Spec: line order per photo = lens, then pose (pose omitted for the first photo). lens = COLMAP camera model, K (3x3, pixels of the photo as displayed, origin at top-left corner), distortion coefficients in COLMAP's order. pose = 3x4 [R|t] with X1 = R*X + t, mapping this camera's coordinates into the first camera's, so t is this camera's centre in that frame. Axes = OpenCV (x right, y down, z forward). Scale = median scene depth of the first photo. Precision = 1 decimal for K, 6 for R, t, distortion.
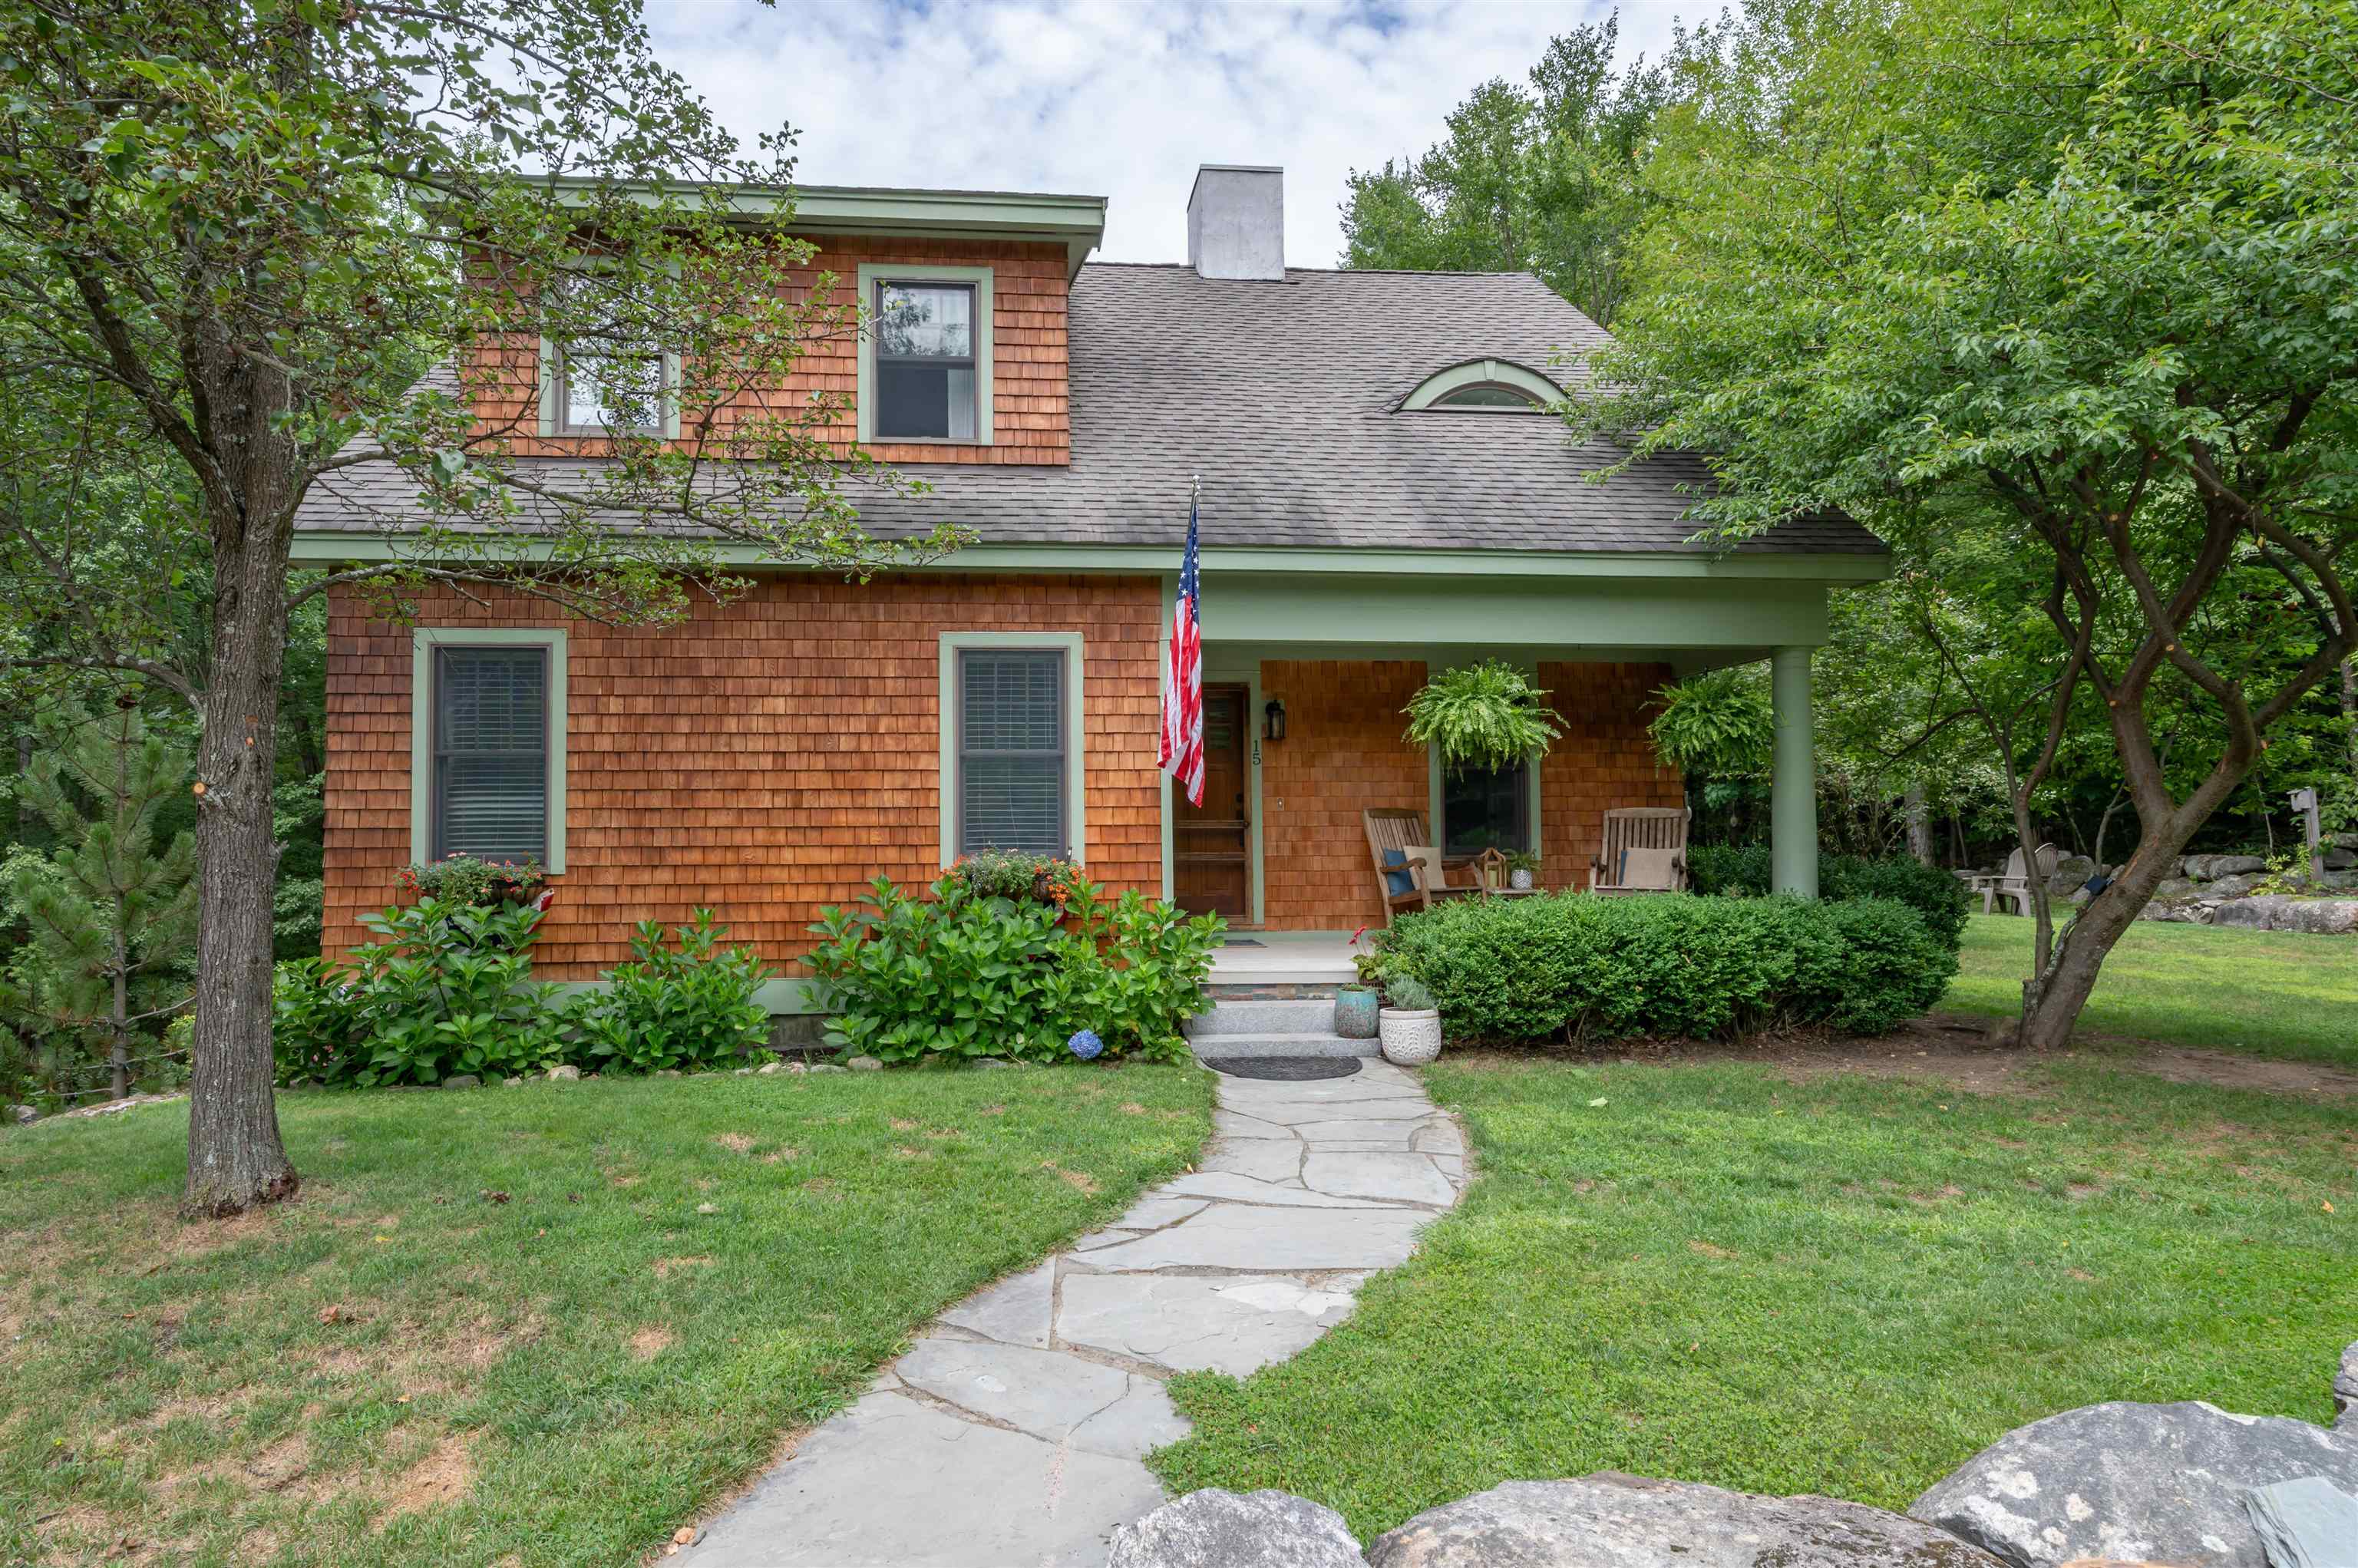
lens RADIAL K [[1215.4, 0, 1076.5], [0, 1215.4, 789.1], [0, 0, 1]] dist [-0.000910, -0.000358]
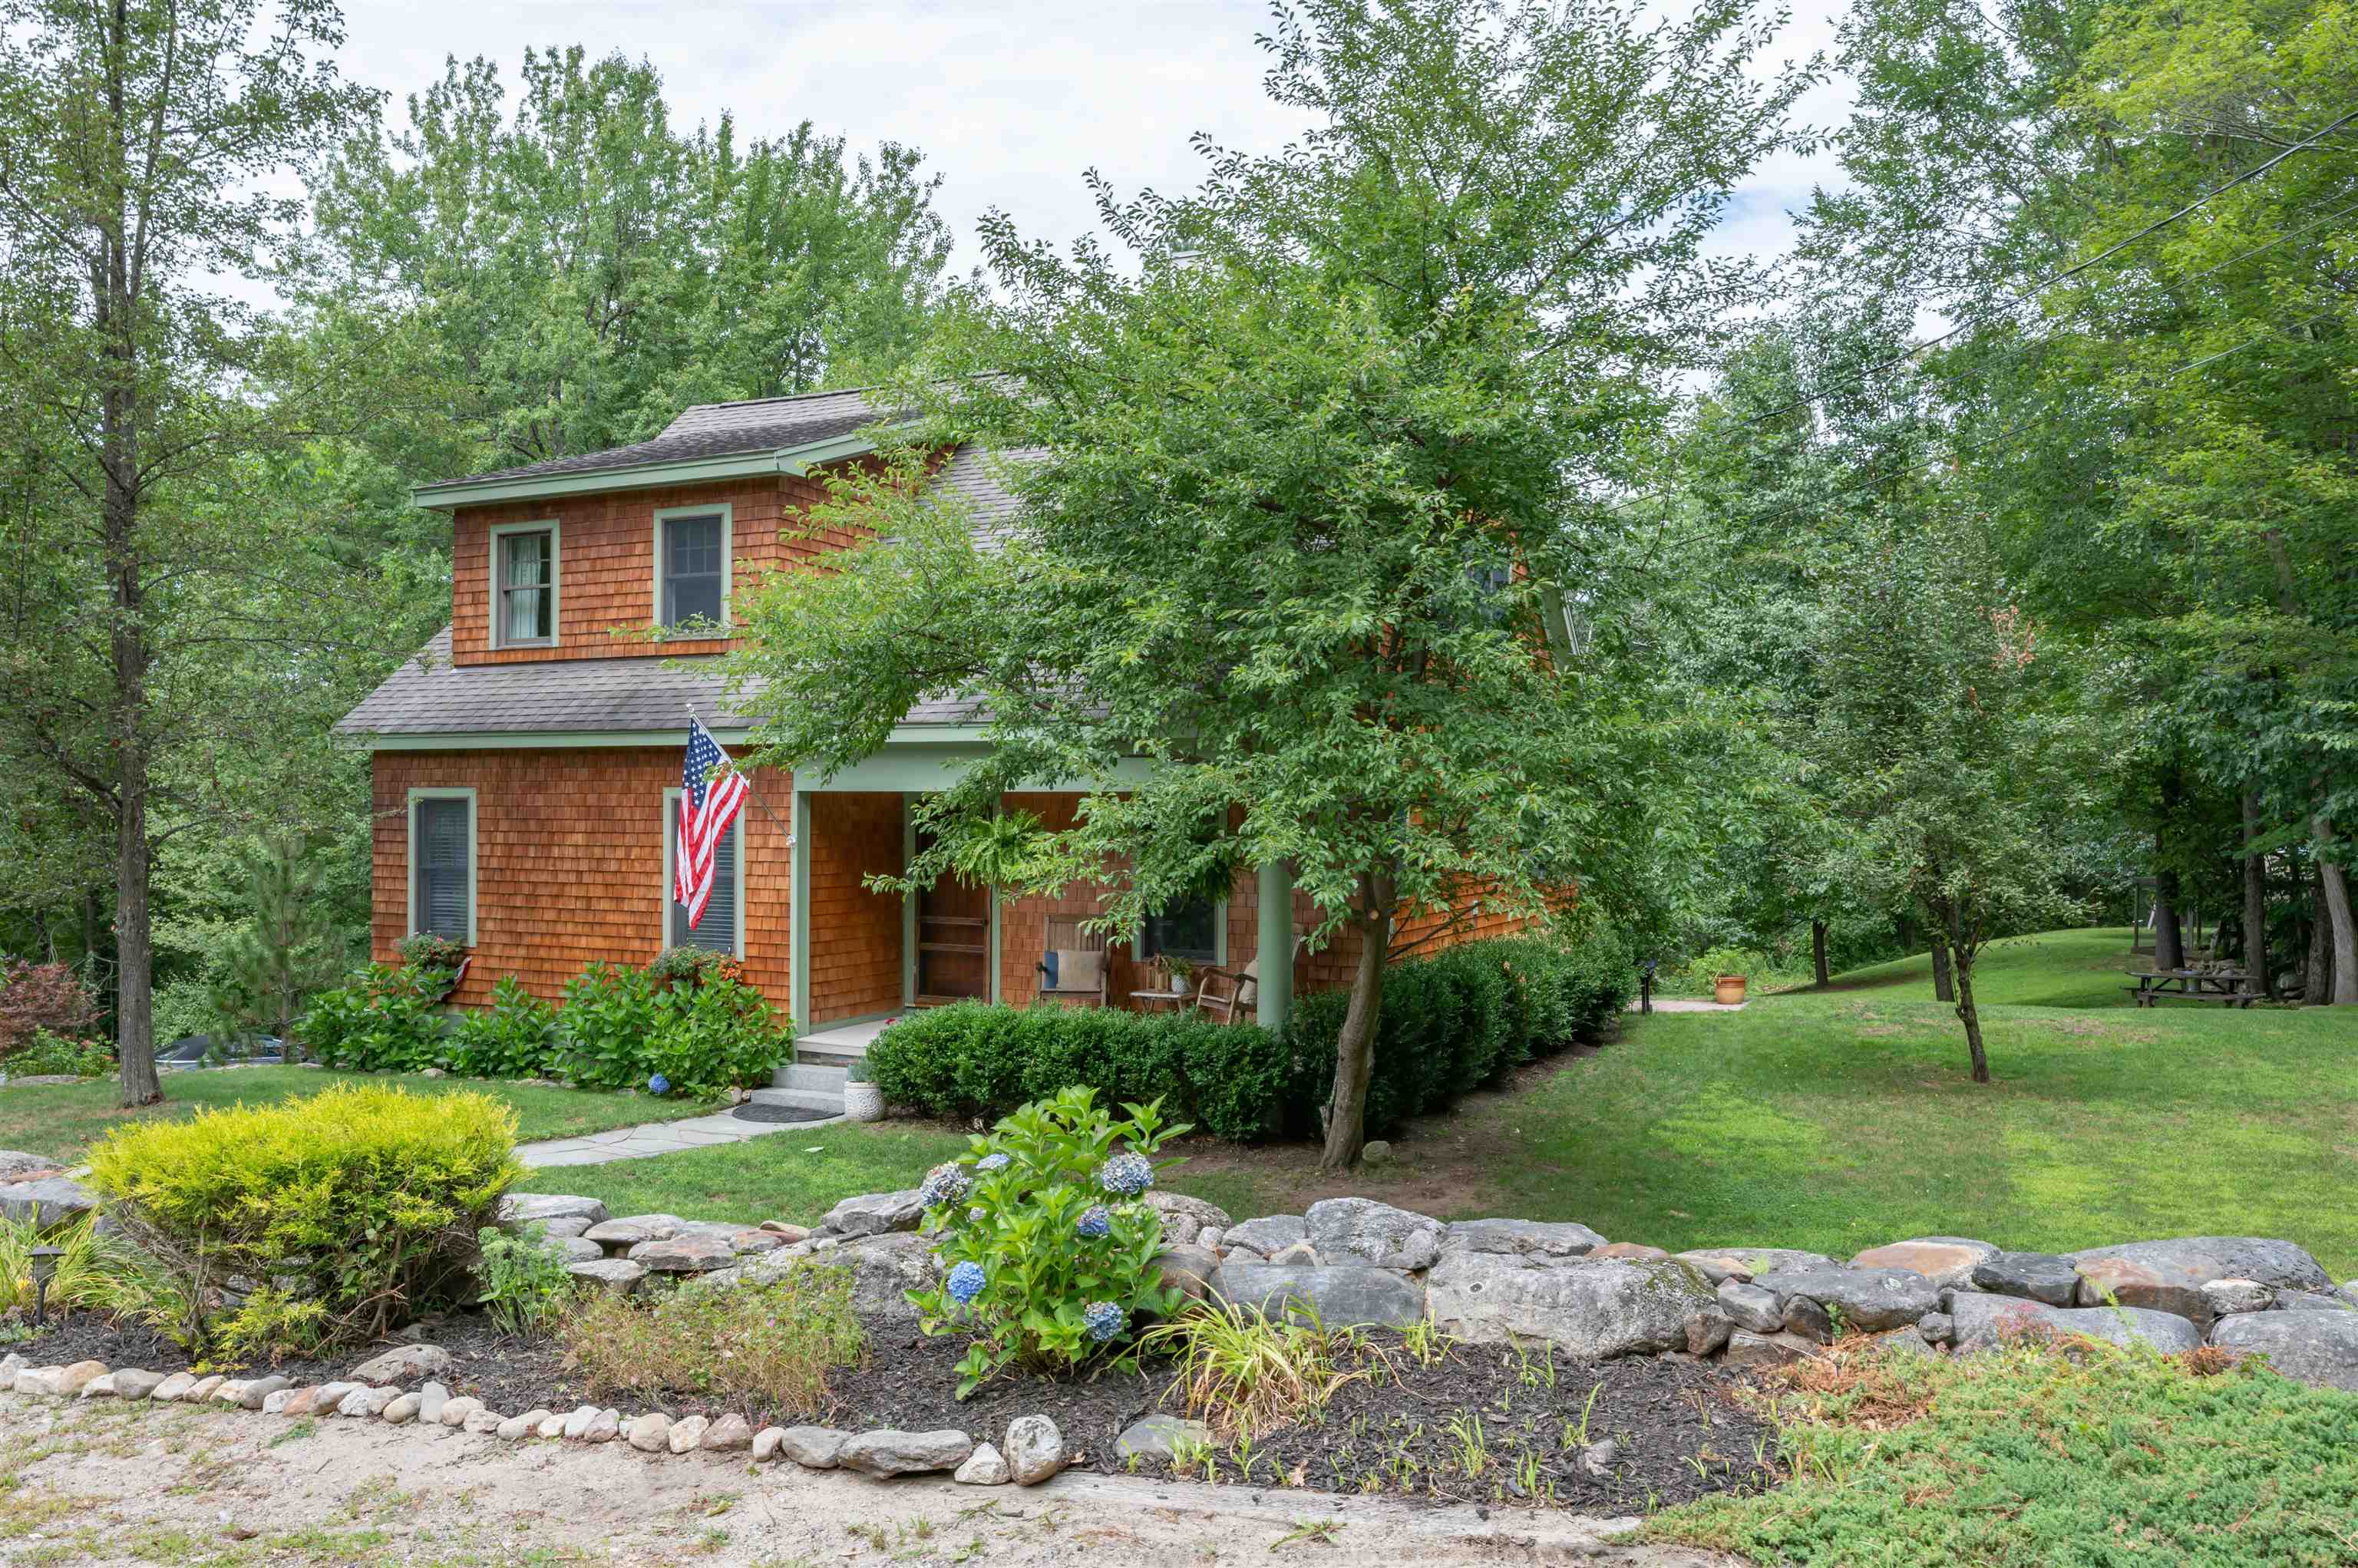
lens RADIAL K [[1828.8, 0, 1179.0], [0, 1828.8, 784.0], [0, 0, 1]] dist [-0.001975, -0.002786]
pose [[0.850543, 0.003800, -0.525891, 1.527270], [0.011241, 0.999614, 0.025402, -0.182639], [0.525785, -0.027517, 0.850172, -0.489698]]
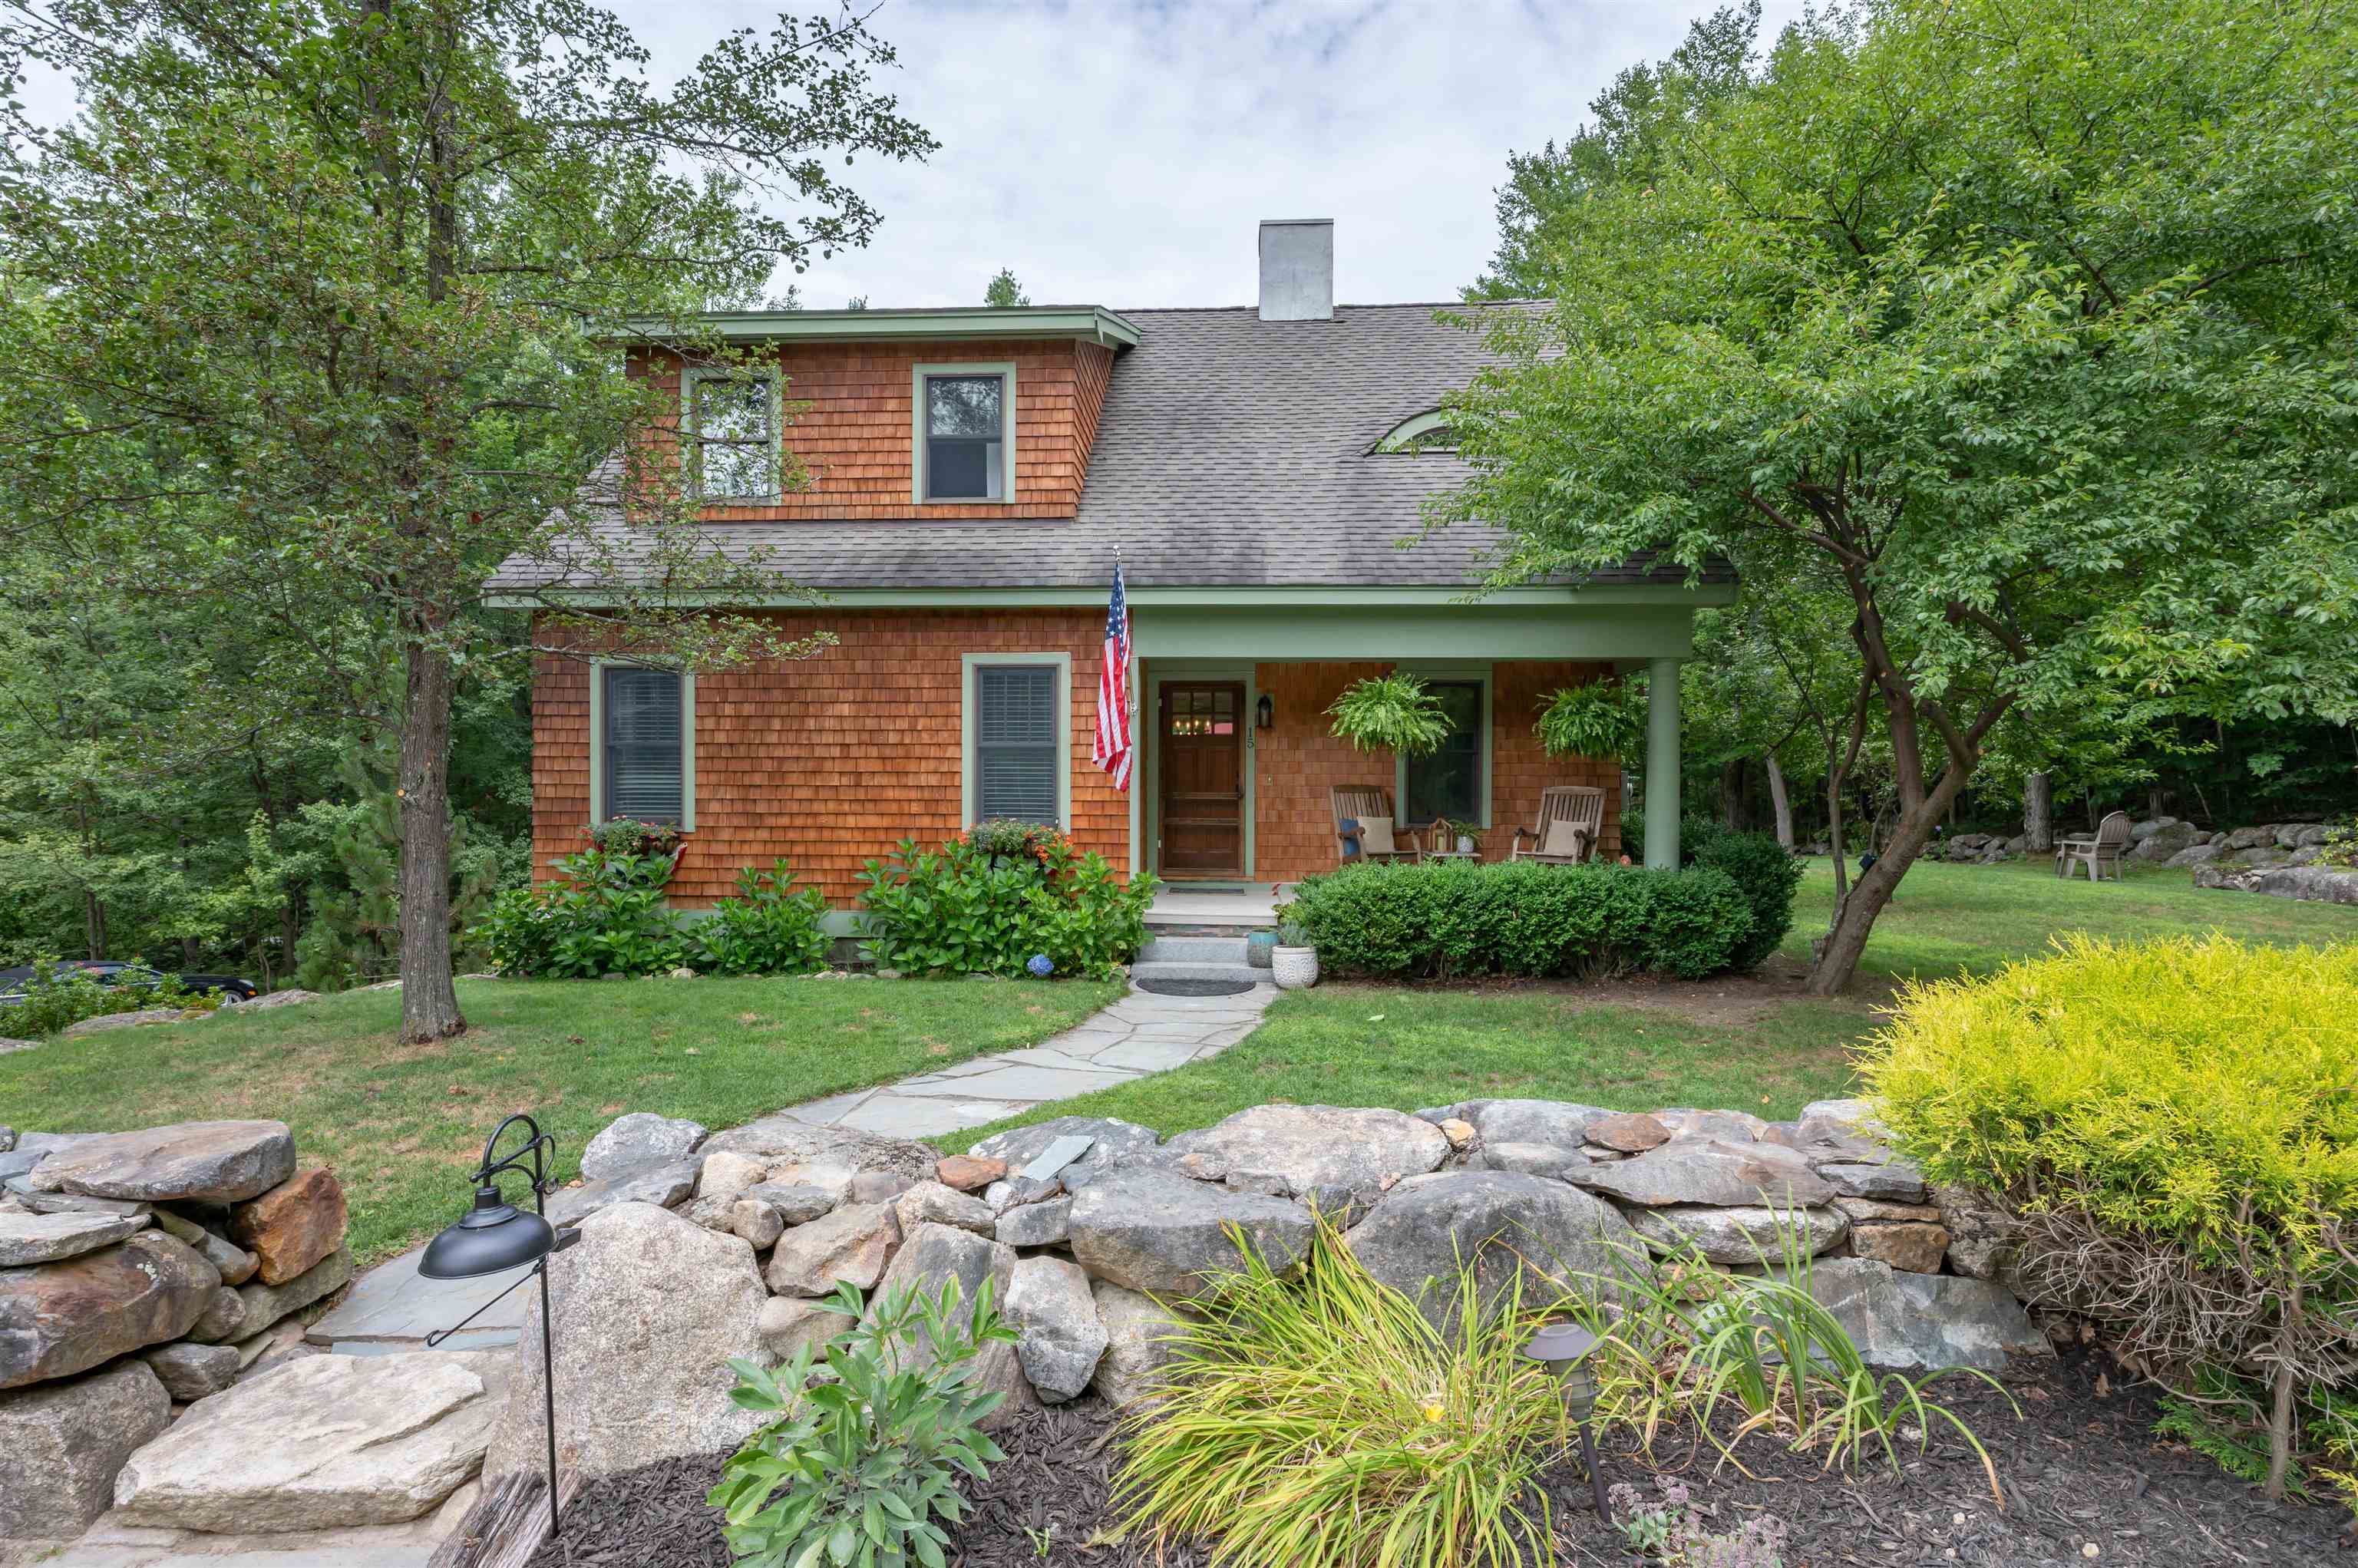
lens RADIAL K [[1191.5, 0, 1179.0], [0, 1191.5, 784.0], [0, 0, 1]] dist [-0.002080, -0.000046]
pose [[0.990875, 0.011182, -0.134319, 0.300486], [-0.004892, 0.998880, 0.047072, -0.050151], [0.134695, -0.045986, 0.989819, -0.259849]]
